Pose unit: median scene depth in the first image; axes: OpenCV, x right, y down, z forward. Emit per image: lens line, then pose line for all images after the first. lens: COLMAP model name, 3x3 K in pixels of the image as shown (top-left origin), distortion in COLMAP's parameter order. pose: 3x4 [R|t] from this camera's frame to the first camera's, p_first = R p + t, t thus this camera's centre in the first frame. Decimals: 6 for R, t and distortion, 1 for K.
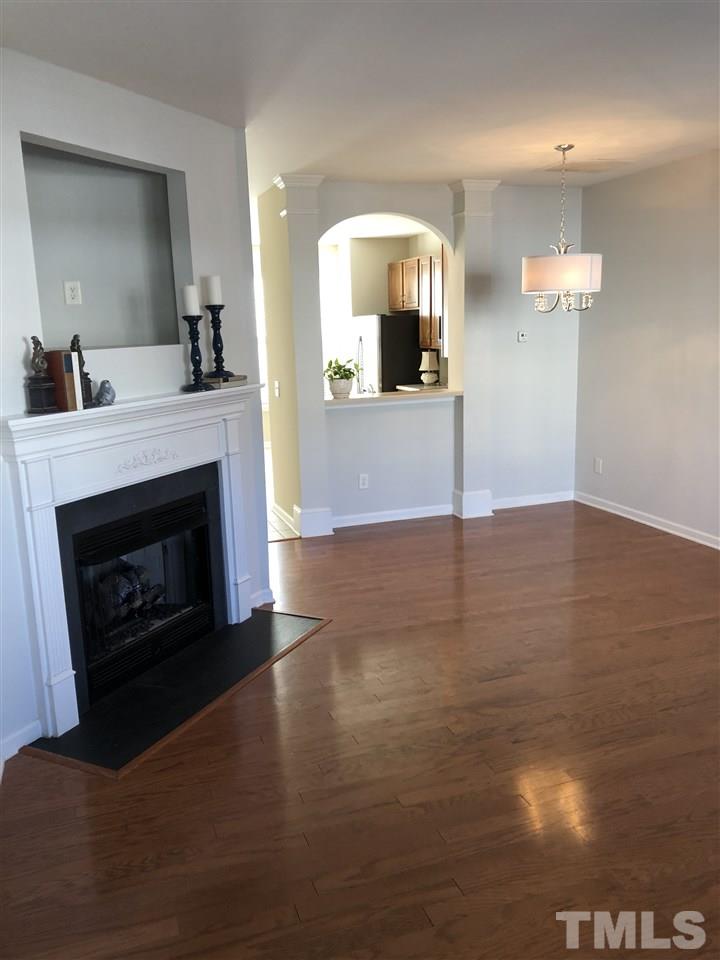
lens RADIAL K [[785.7, 0, 357.5], [0, 785.7, 487.5], [0, 0, 1]] dist [0.031956, -0.038255]
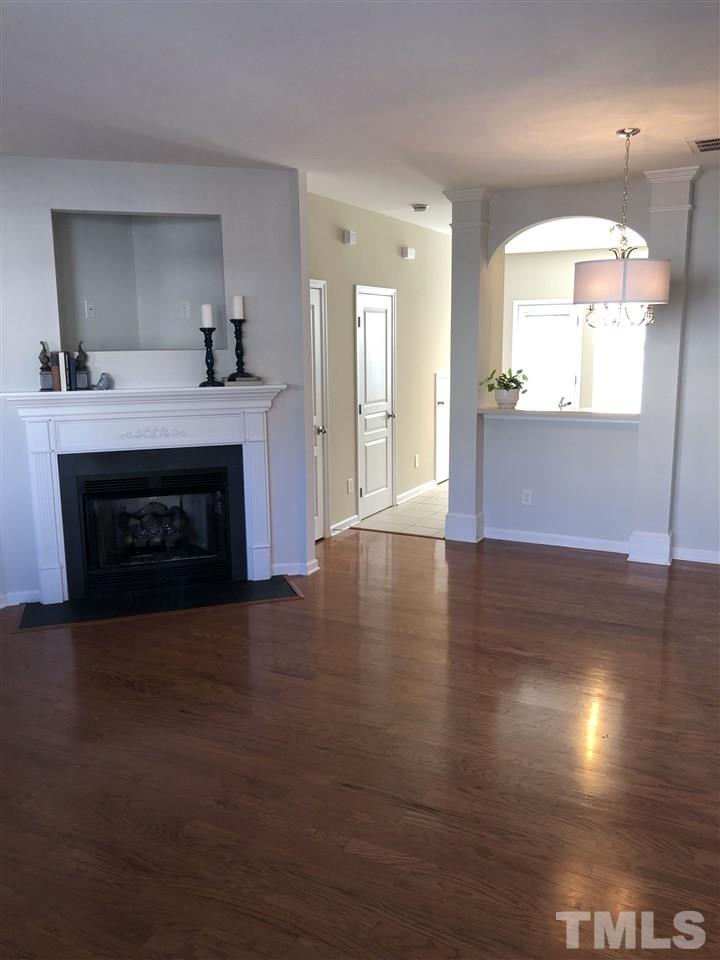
lens RADIAL K [[785.7, 0, 377.7], [0, 785.7, 485.5], [0, 0, 1]] dist [0.031956, -0.038255]
pose [[0.688318, 0.162331, -0.707013, 0.885093], [-0.159405, 0.984665, 0.070890, -0.096320], [0.707678, 0.063907, 0.703639, 0.299578]]
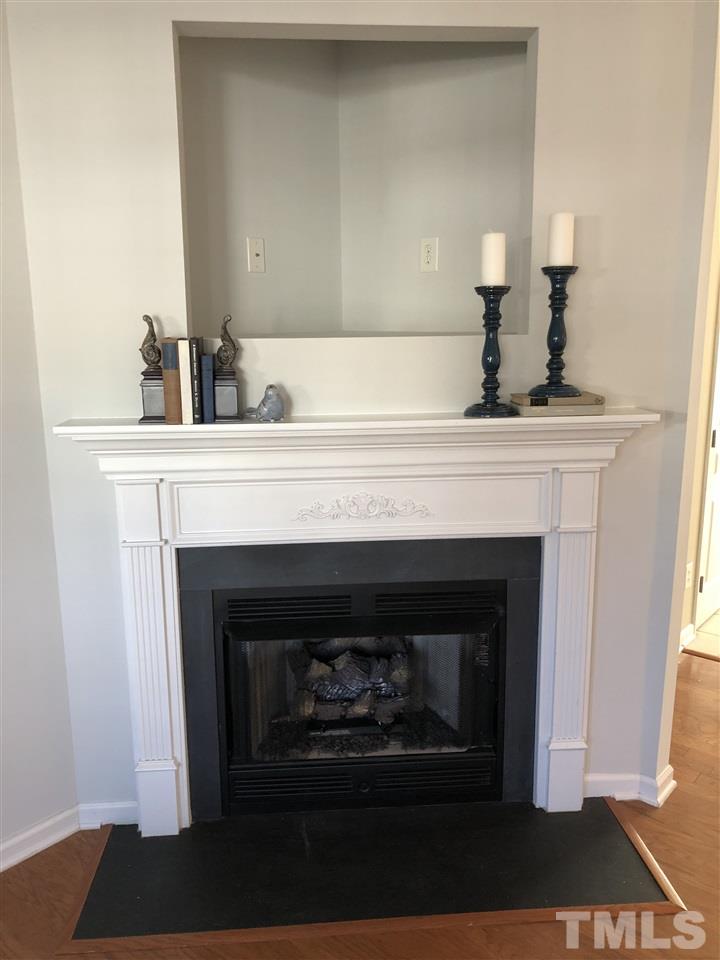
lens RADIAL K [[785.7, 0, 377.7], [0, 785.7, 484.0], [0, 0, 1]] dist [0.031956, -0.038255]
pose [[0.503920, 0.208363, -0.838242, 0.251414], [-0.183153, 0.974176, 0.132048, -0.131639], [0.844109, 0.086984, 0.529069, 0.608643]]
